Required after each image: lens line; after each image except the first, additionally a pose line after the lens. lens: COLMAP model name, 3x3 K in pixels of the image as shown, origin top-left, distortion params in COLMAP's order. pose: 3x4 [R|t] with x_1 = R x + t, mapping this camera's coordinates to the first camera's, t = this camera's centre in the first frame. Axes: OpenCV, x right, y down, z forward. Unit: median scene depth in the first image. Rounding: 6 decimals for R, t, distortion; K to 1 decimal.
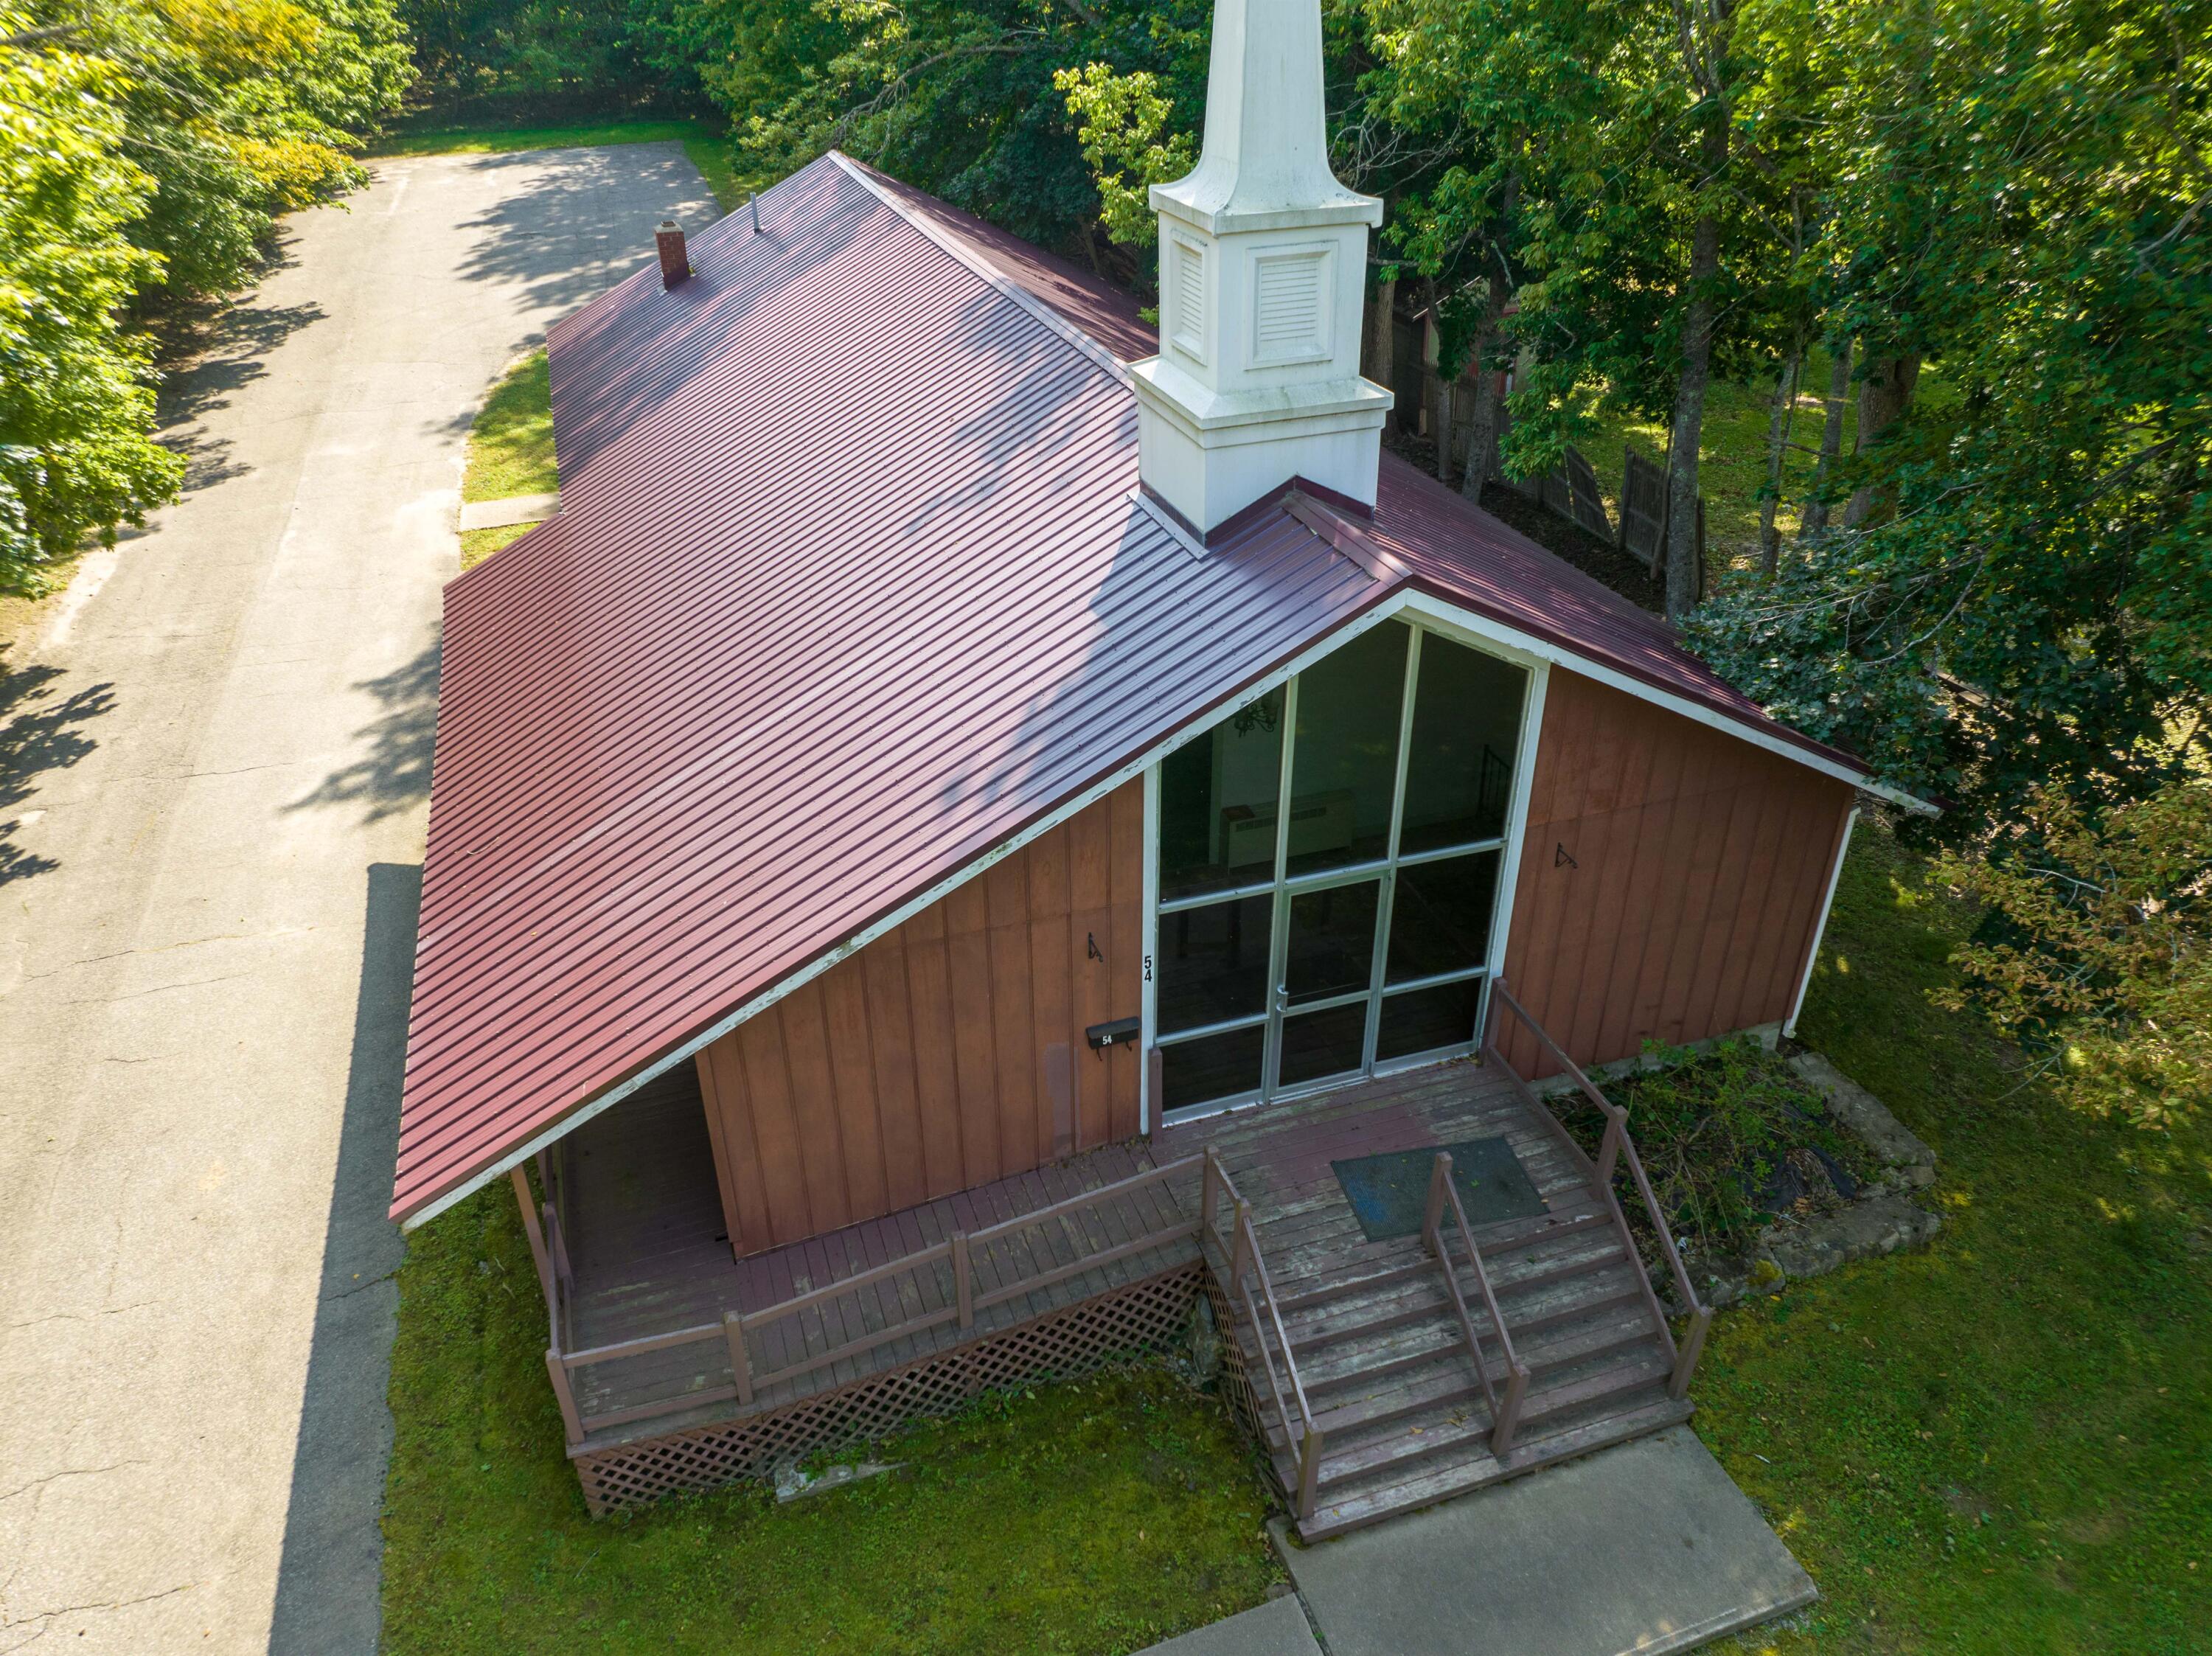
lens RADIAL K [[1560.2, 0, 1108.8], [0, 1560.2, 817.7], [0, 0, 1]] dist [-0.039977, 0.011066]
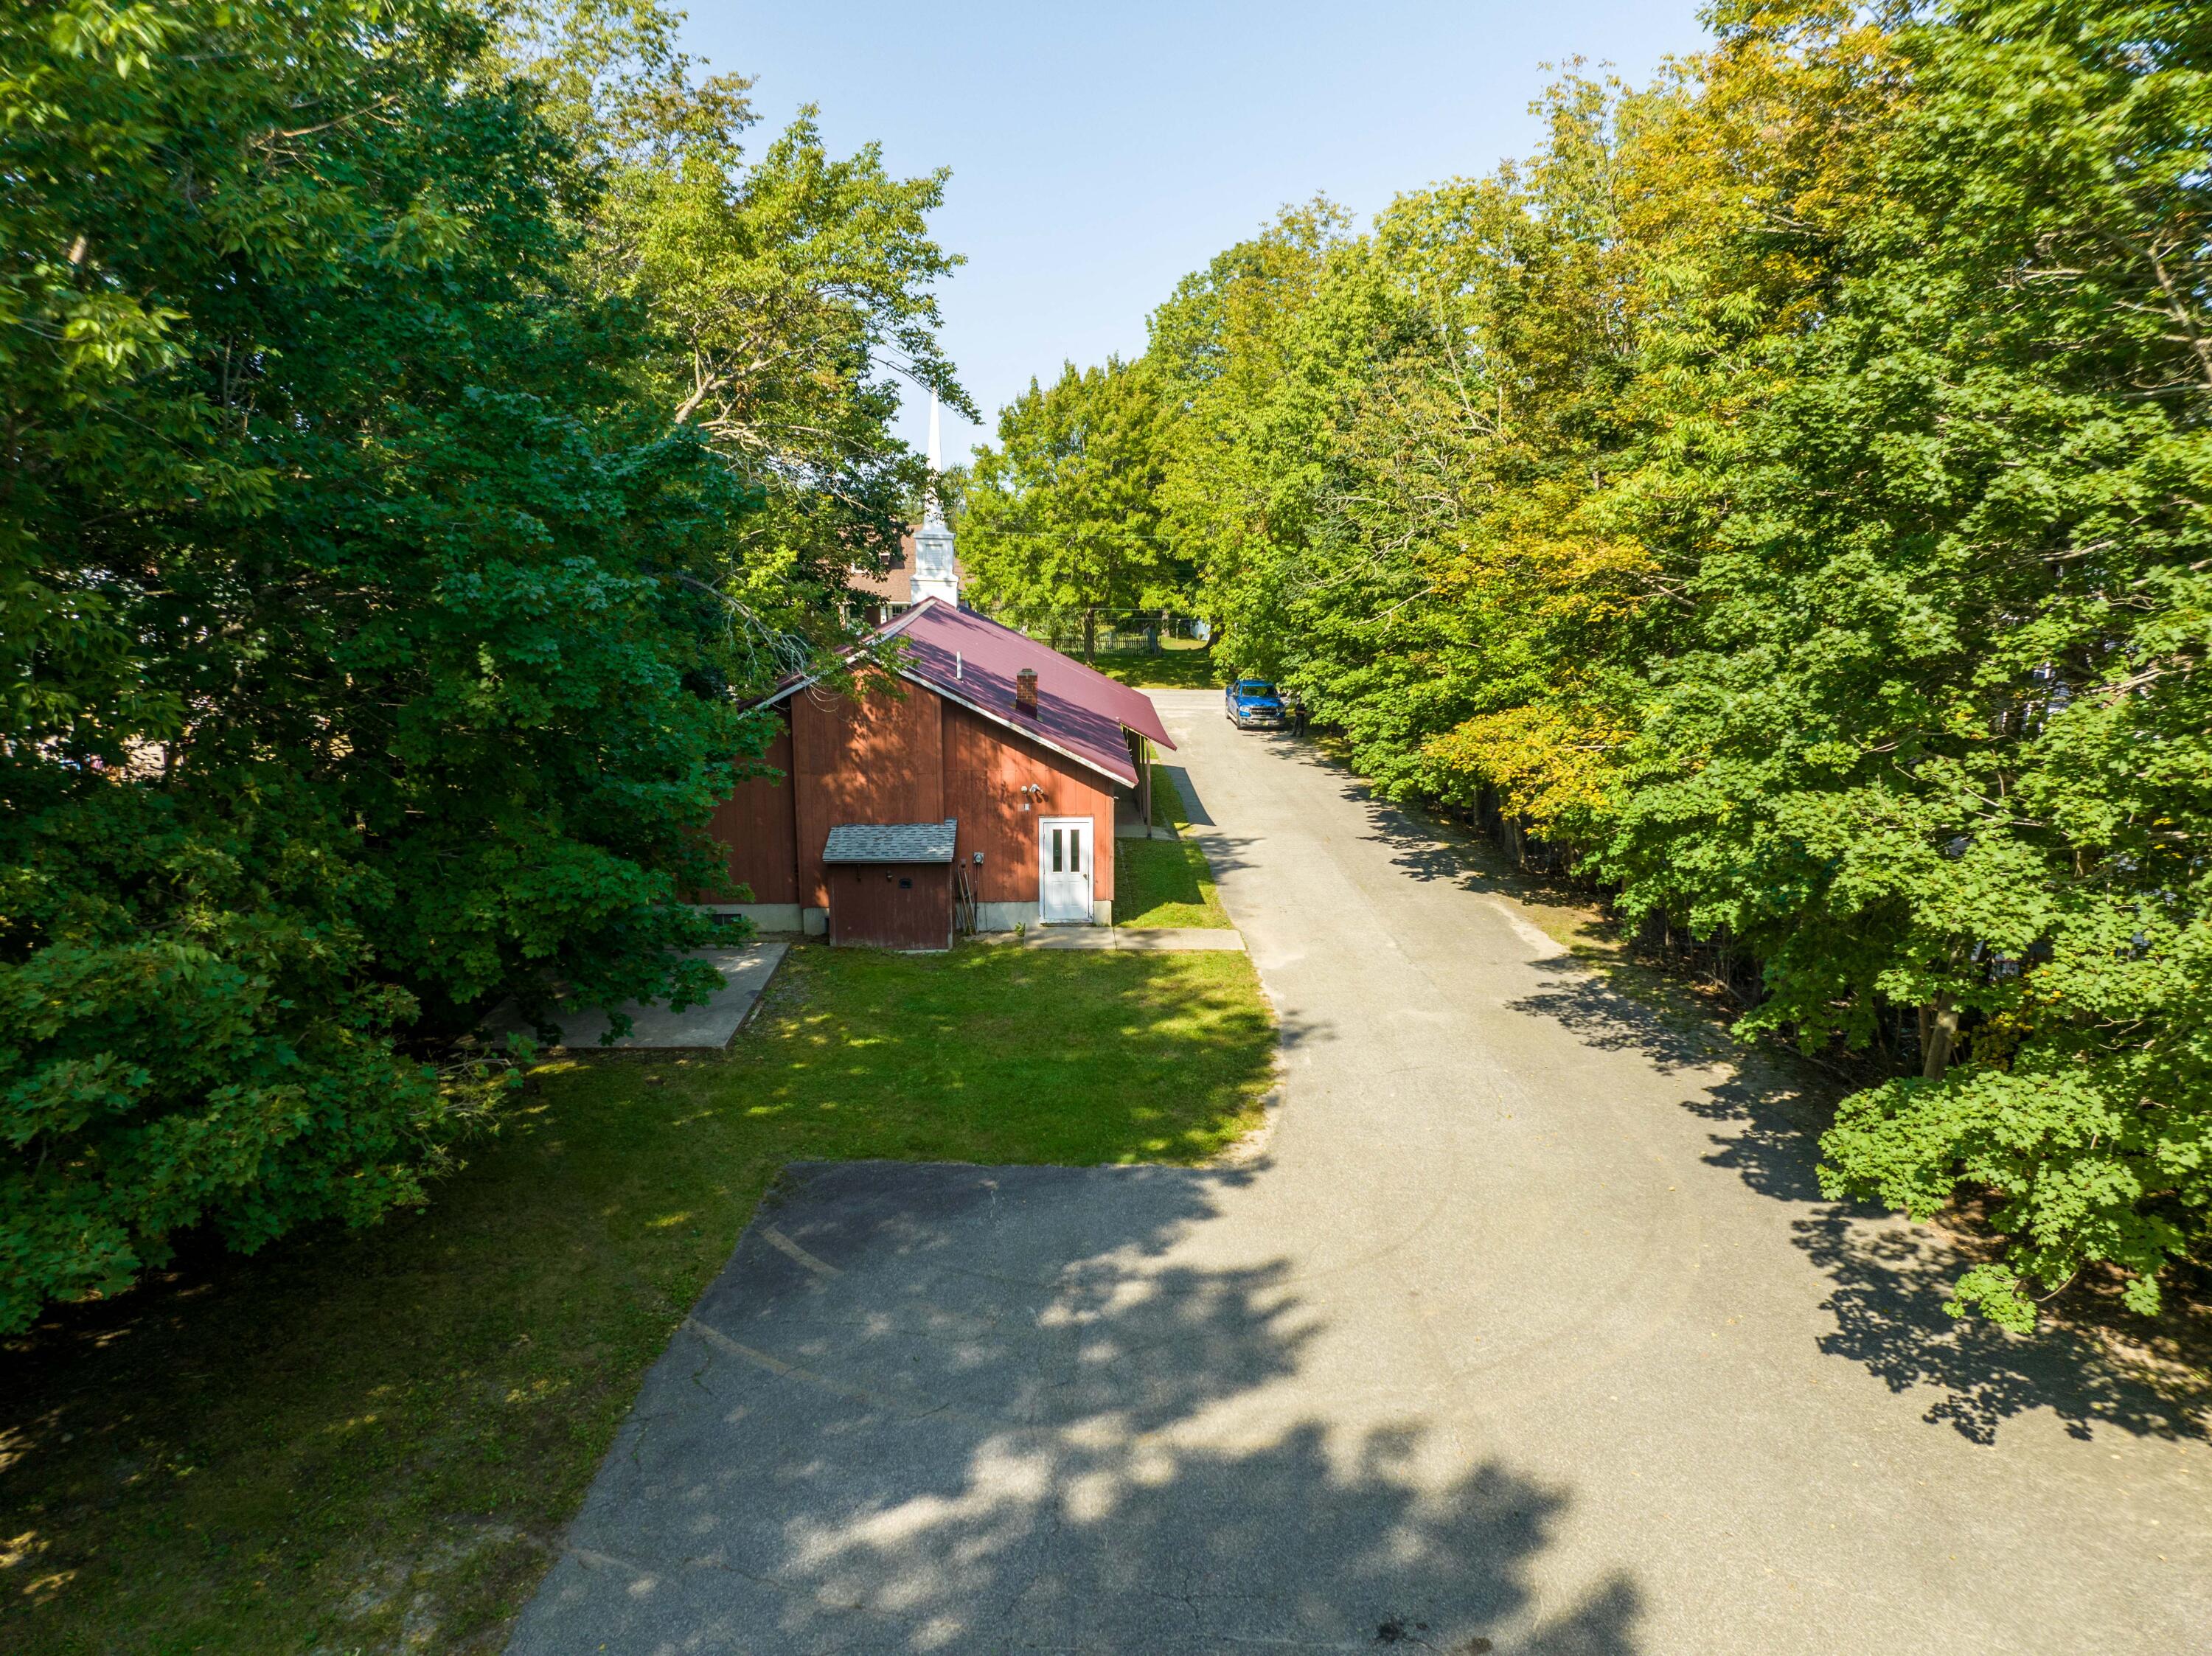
lens RADIAL K [[1560.2, 0, 1101.2], [0, 1560.2, 823.6], [0, 0, 1]] dist [-0.039977, 0.011066]
pose [[-0.957692, -0.046549, 0.284004, -1.416483], [0.154634, 0.749051, 0.644213, -2.168366], [-0.242722, 0.660875, -0.710162, 3.898264]]
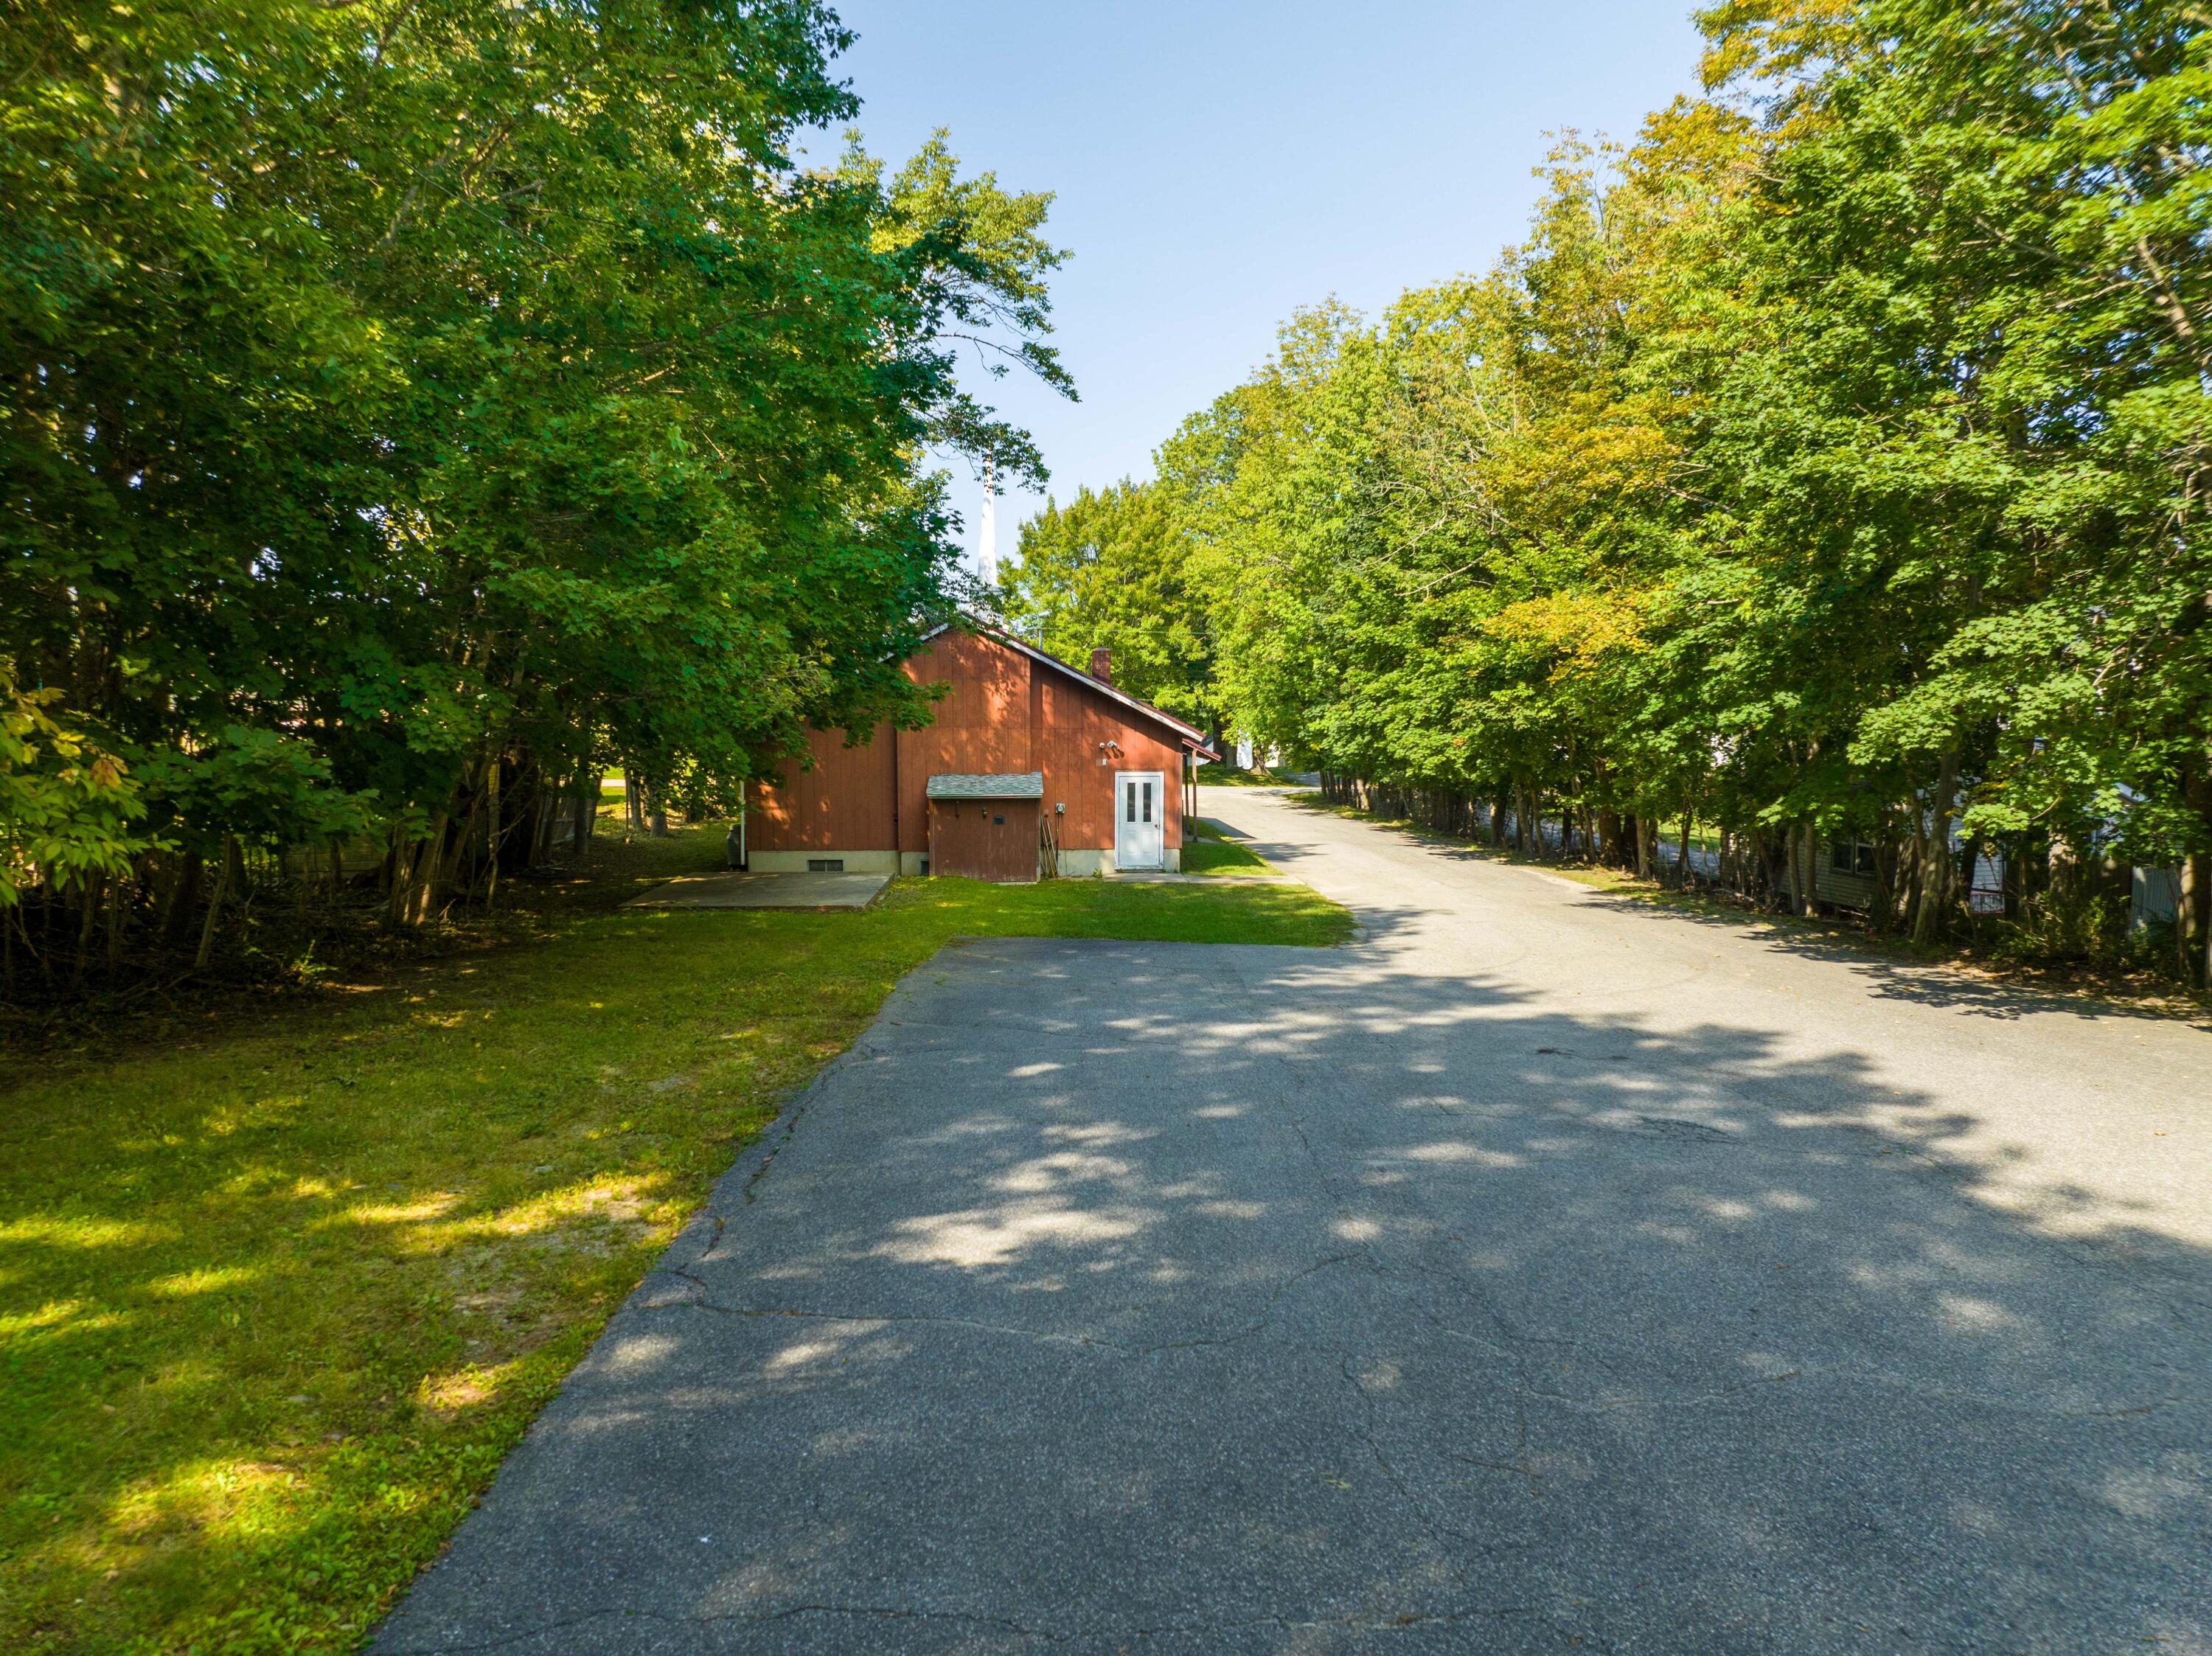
lens RADIAL K [[1560.2, 0, 1113.6], [0, 1560.2, 820.4], [0, 0, 1]] dist [-0.039977, 0.011066]
pose [[-0.964388, -0.011717, 0.264231, -1.342044], [0.140936, 0.822610, 0.550863, -2.037820], [-0.223813, 0.568486, -0.791664, 4.369116]]
